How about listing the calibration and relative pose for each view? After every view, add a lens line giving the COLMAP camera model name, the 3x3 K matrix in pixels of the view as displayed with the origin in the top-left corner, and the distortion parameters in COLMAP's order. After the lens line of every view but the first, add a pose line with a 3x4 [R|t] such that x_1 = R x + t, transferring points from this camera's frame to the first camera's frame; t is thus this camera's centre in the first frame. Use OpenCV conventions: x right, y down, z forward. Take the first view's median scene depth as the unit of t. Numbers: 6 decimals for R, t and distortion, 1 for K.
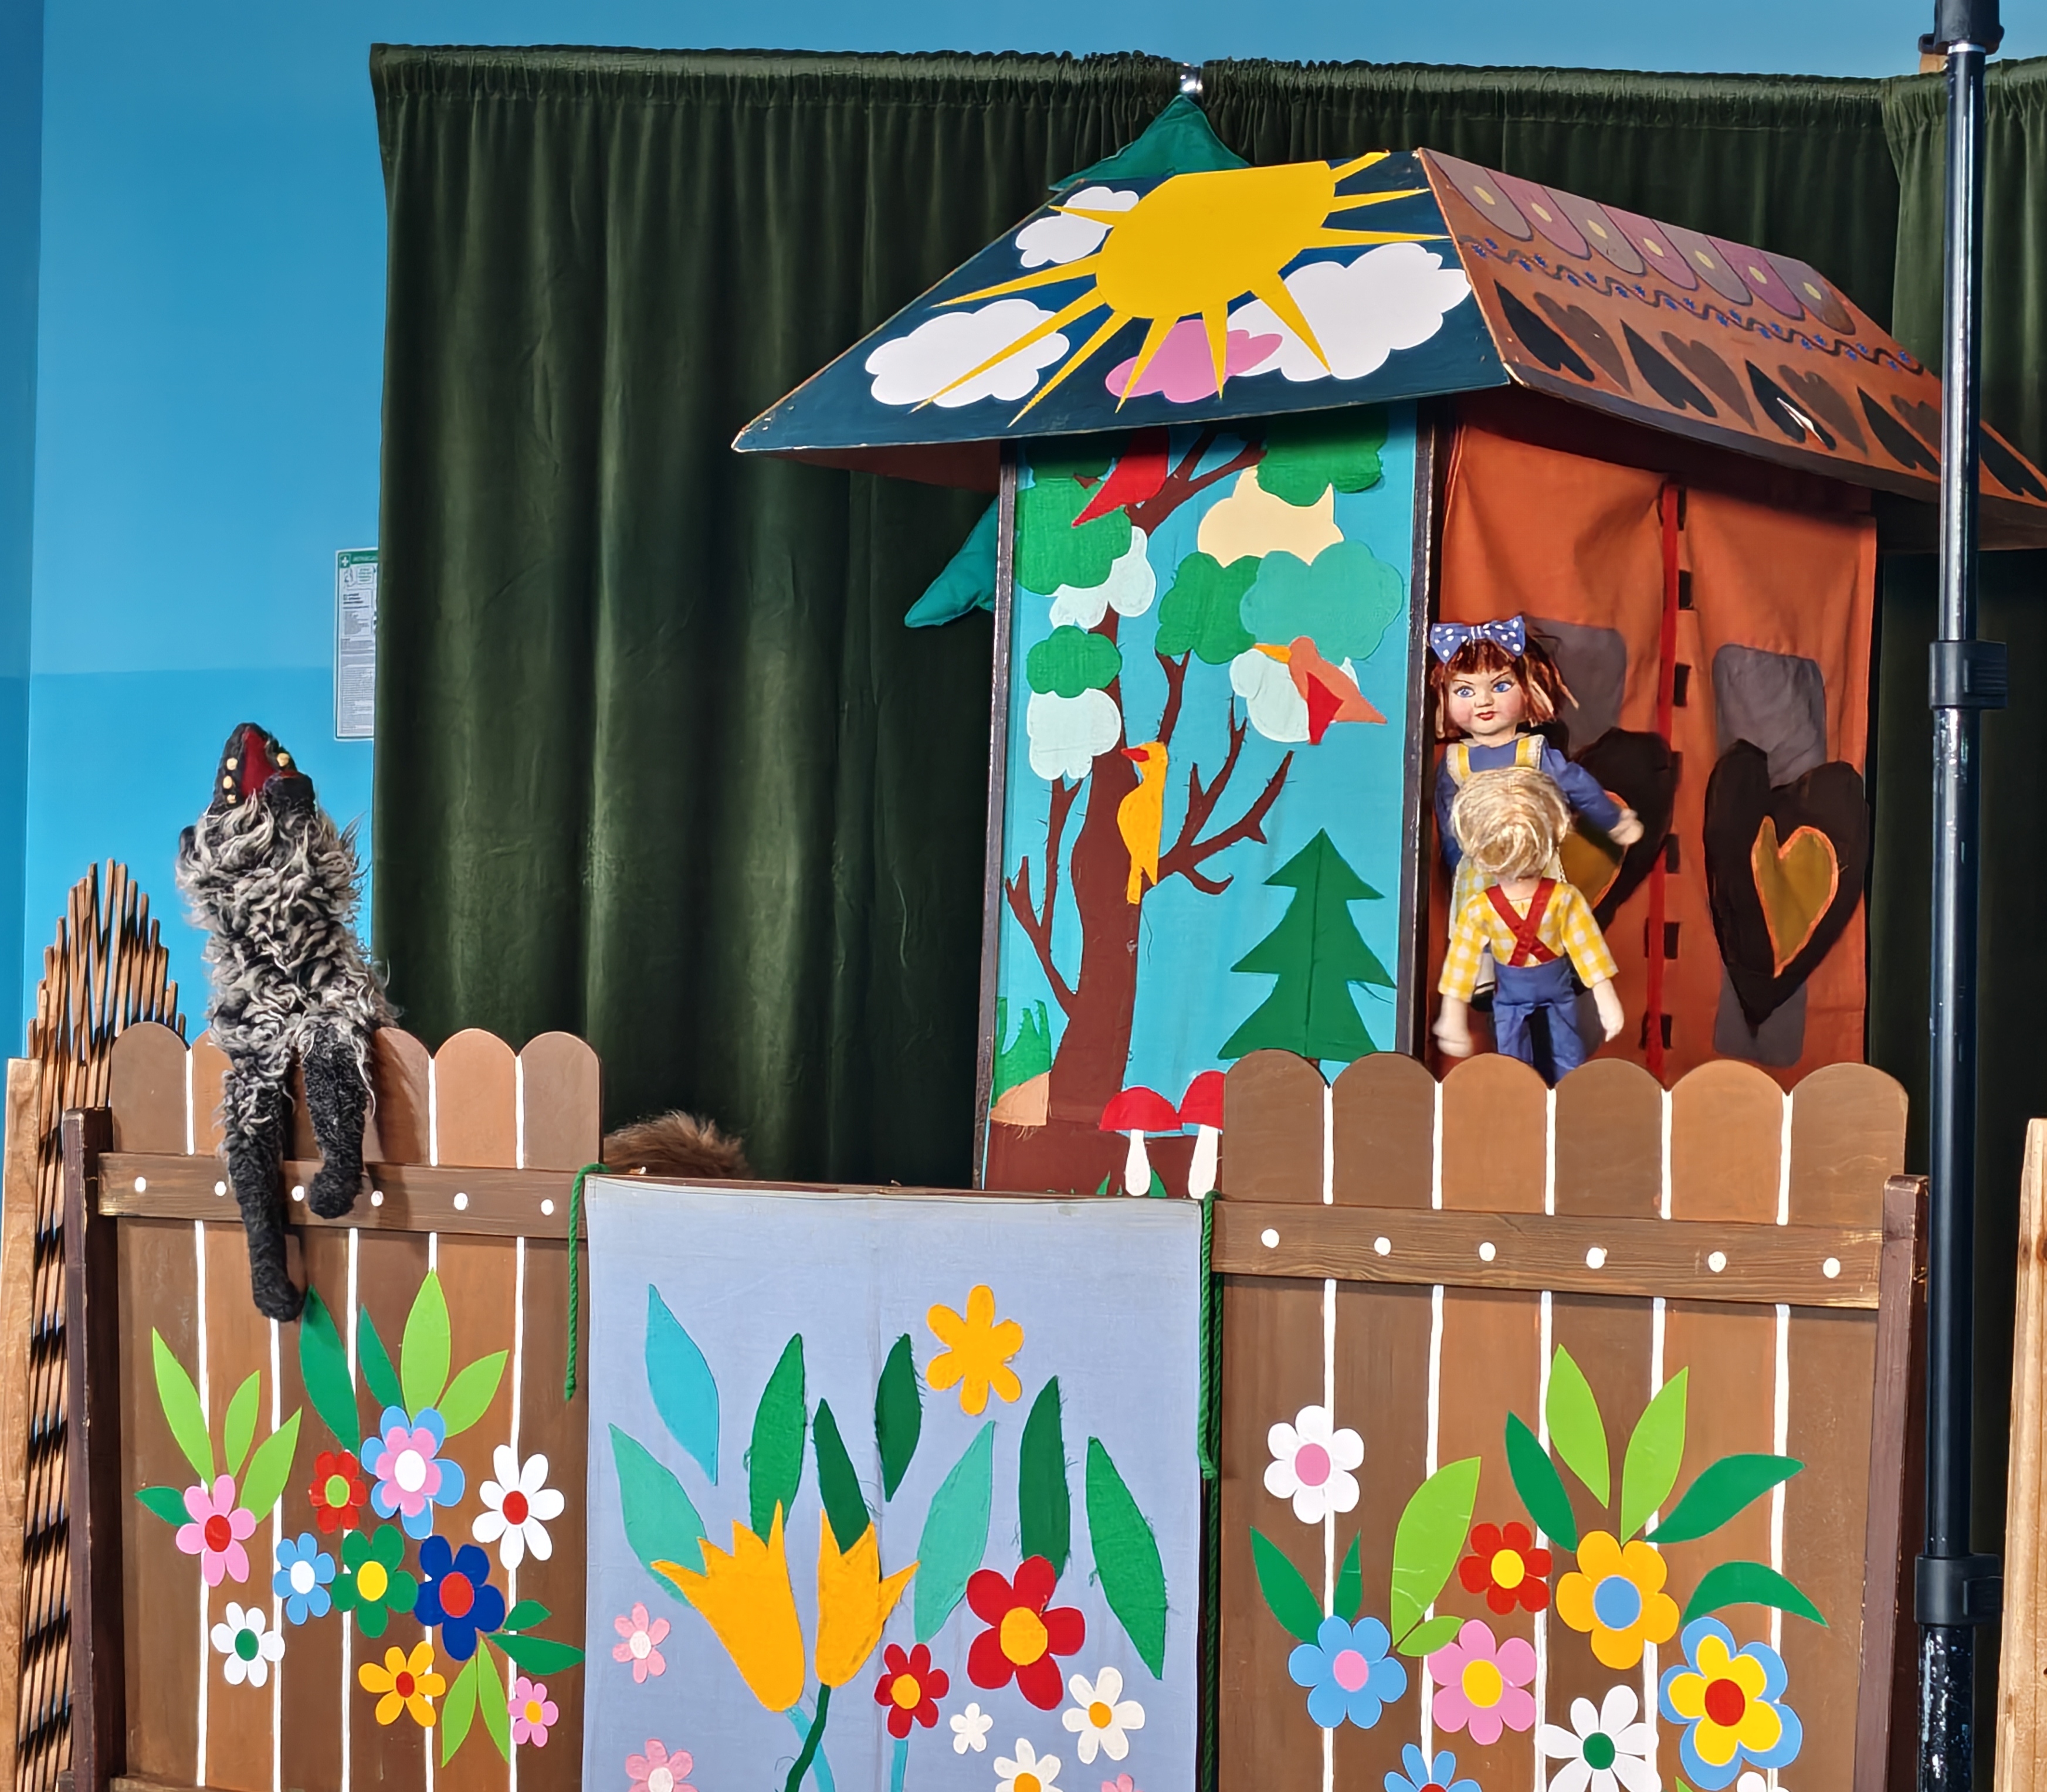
lens RADIAL K [[5135.2, 0, 1112.2], [0, 5135.2, 836.2], [0, 0, 1]] dist [0.033471, 0.000000]
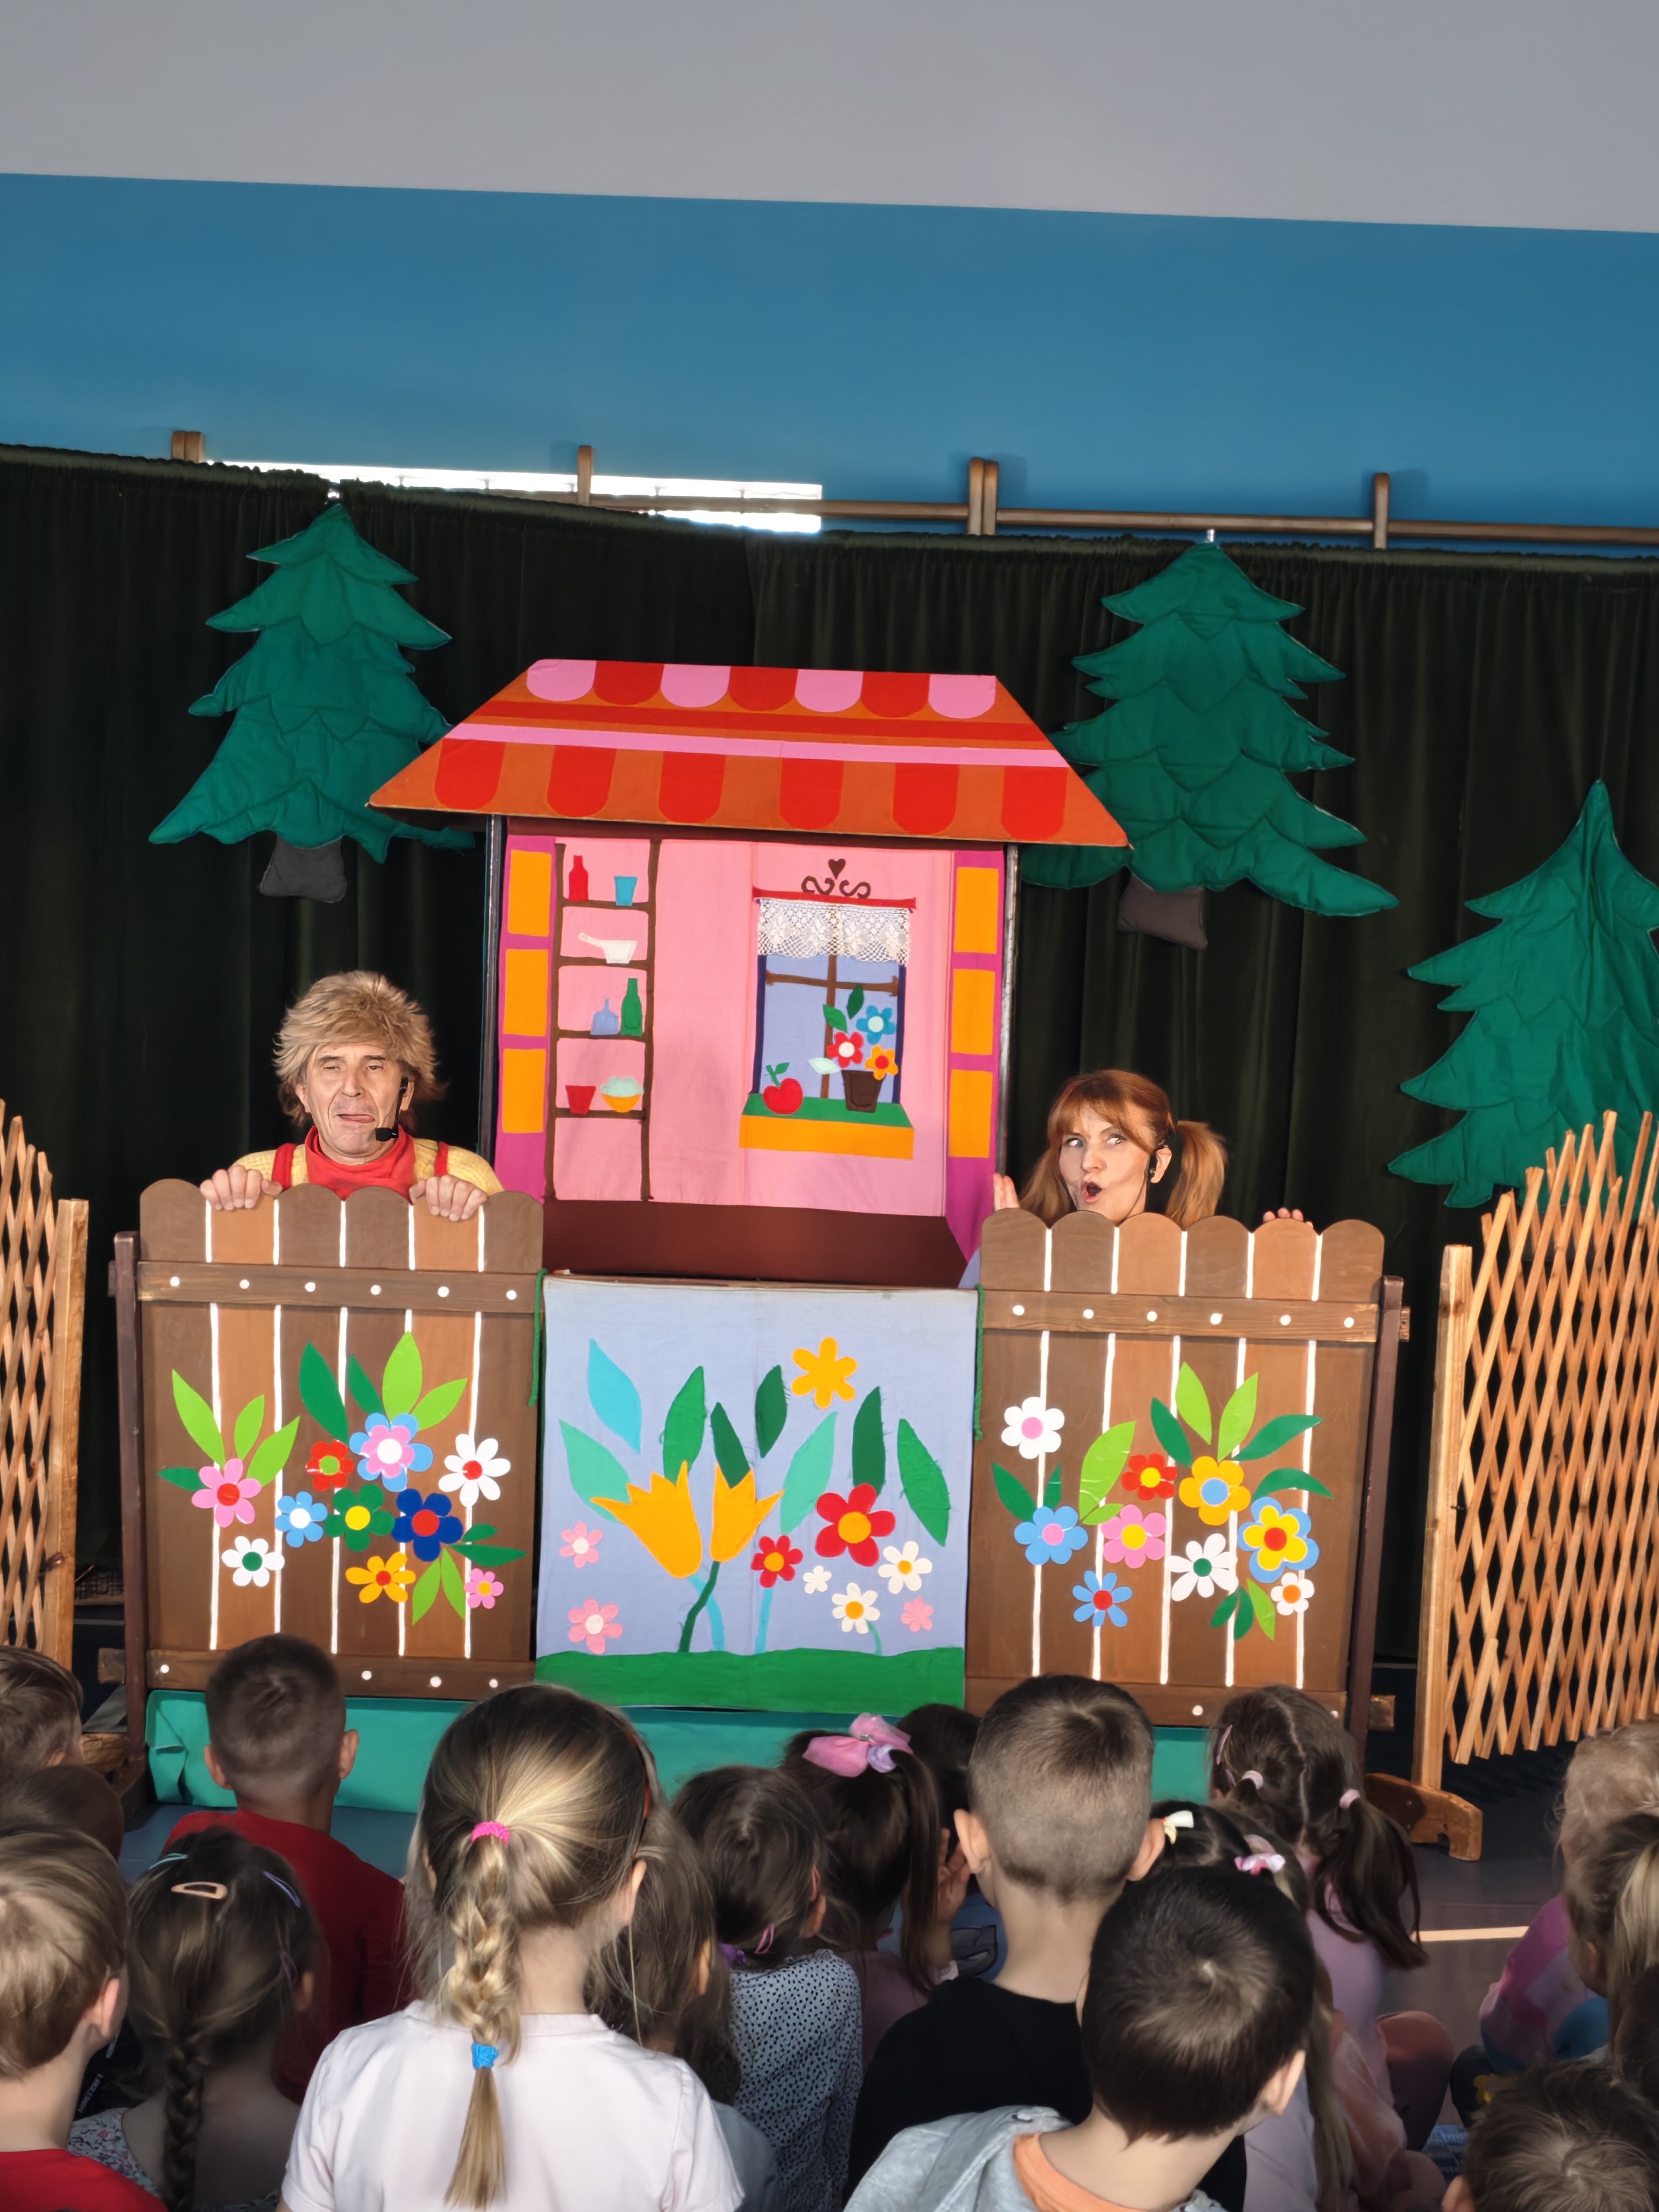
lens RADIAL K [[4344.1, 0, 817.2], [0, 4344.1, 1018.9], [0, 0, 1]] dist [0.112213, 0.000000]
pose [[0.826667, -0.013259, 0.562535, -0.812541], [-0.037082, 0.996265, 0.077976, -0.131161], [-0.561468, -0.085320, 0.823088, -0.227241]]
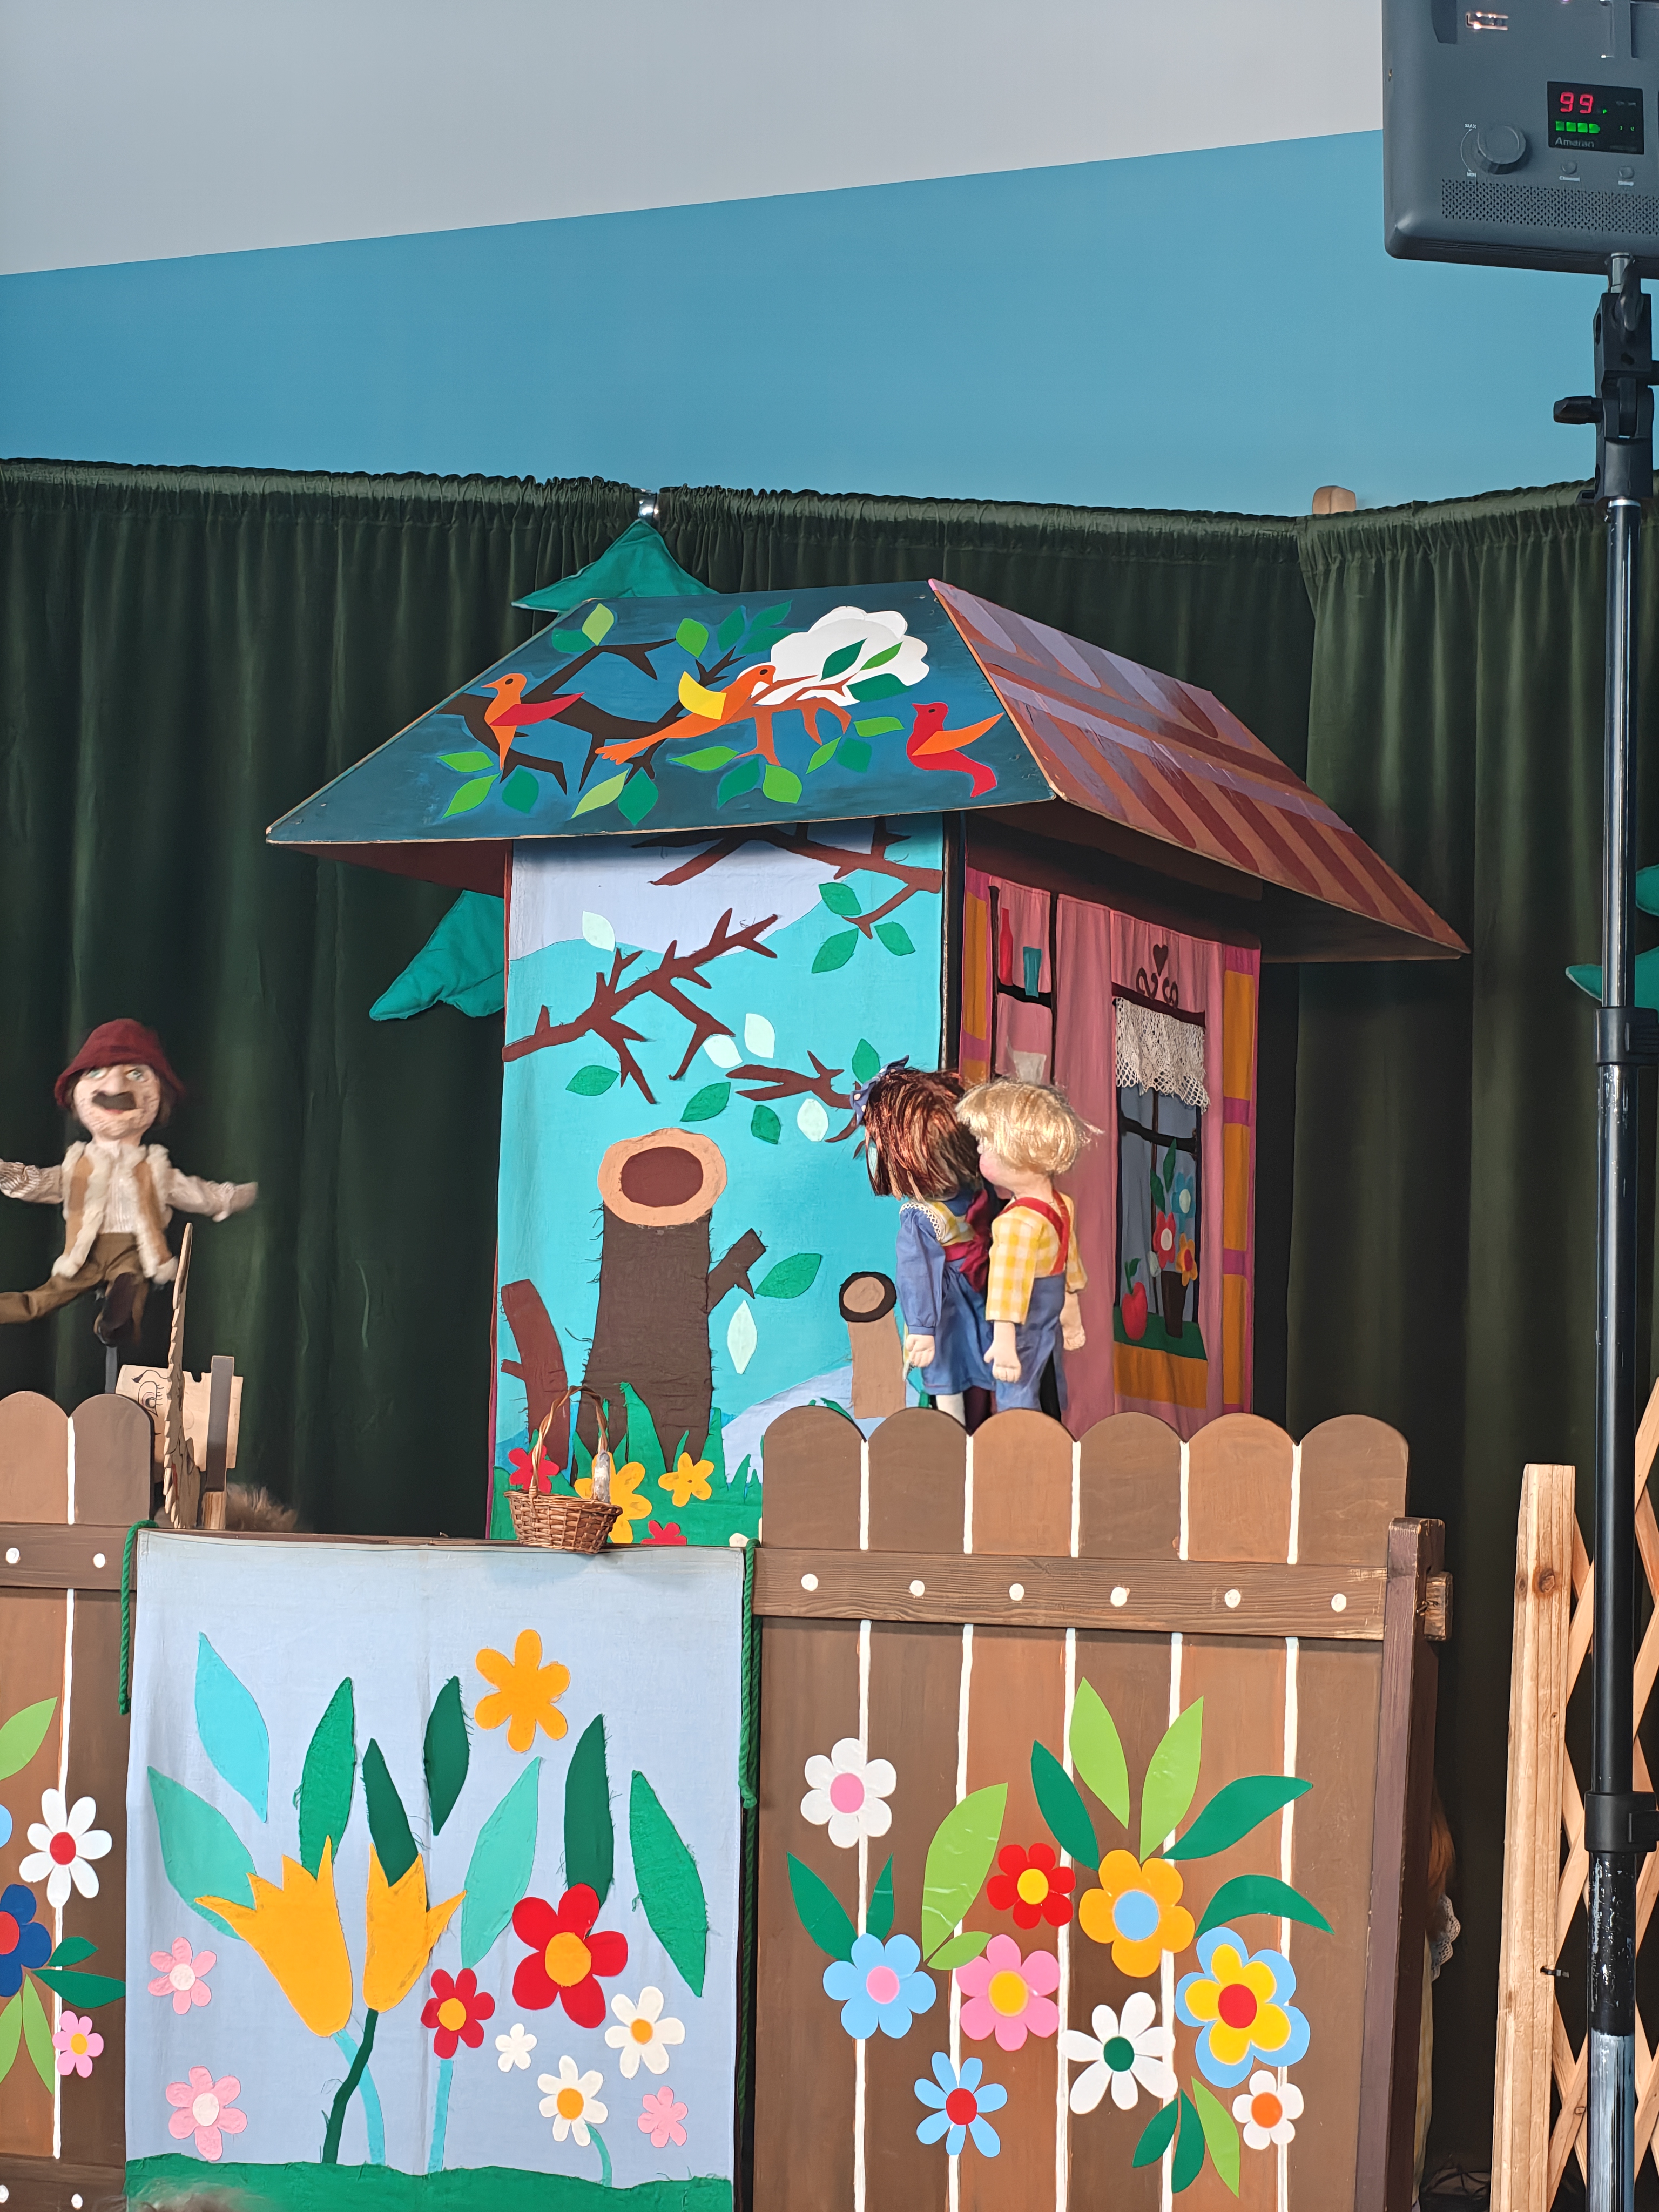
lens RADIAL K [[5134.4, 0, 899.7], [0, 5134.4, 1066.9], [0, 0, 1]] dist [0.041122, 0.000000]
pose [[0.994775, 0.009106, 0.101688, -0.053413], [-0.005383, 0.999307, -0.036827, 0.008900], [-0.101952, 0.036088, 0.994134, -0.065869]]
